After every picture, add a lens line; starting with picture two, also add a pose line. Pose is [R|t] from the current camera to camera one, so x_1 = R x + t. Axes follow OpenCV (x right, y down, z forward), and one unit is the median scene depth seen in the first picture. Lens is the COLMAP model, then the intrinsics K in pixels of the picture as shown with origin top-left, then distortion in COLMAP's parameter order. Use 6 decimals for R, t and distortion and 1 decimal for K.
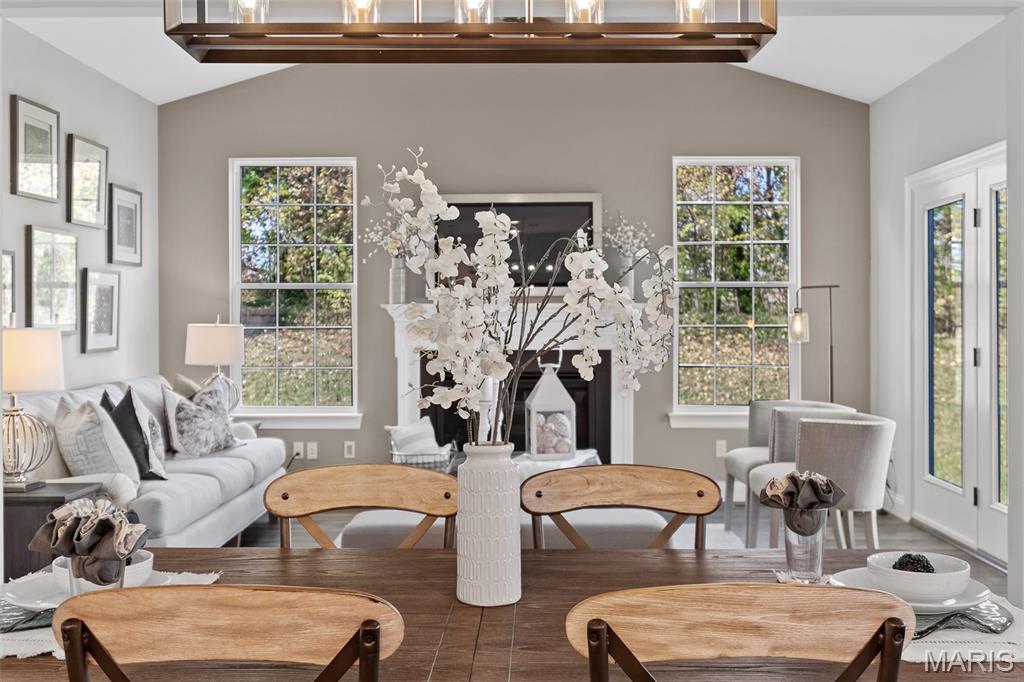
lens RADIAL K [[1064.4, 0, 512.1], [0, 1064.4, 336.1], [0, 0, 1]] dist [0.000920, 0.000000]
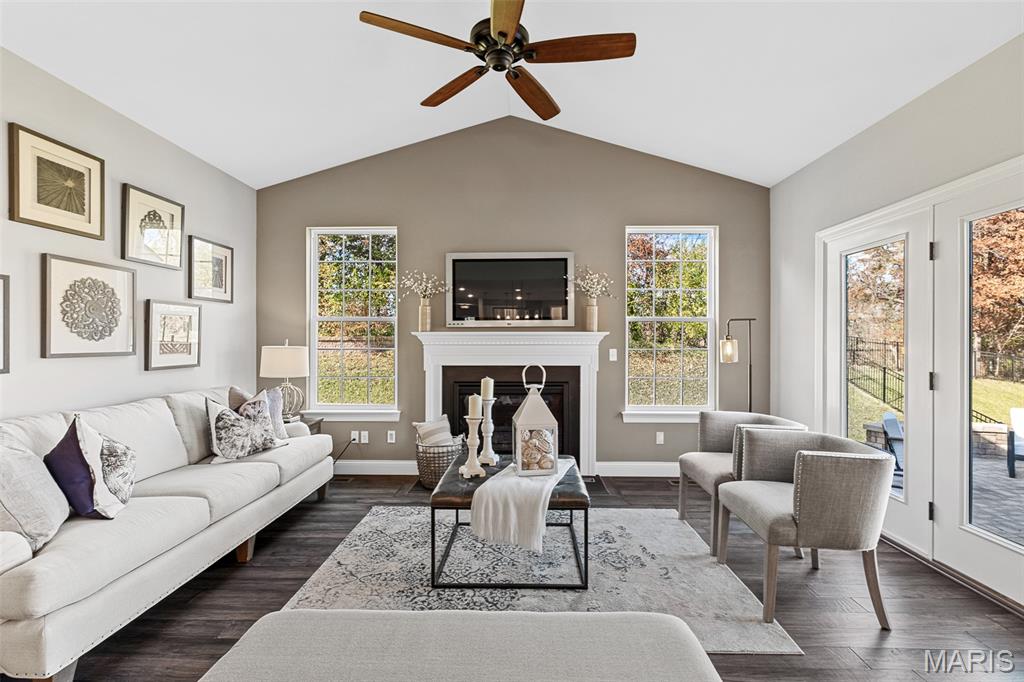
lens RADIAL K [[459.2, 0, 513.3], [0, 459.2, 344.5], [0, 0, 1]] dist [0.012758, 0.000092]
pose [[0.999839, 0.004253, -0.017414, 0.019814], [-0.004460, 0.999920, -0.011871, -0.008736], [0.017362, 0.011946, 0.999778, 0.480020]]
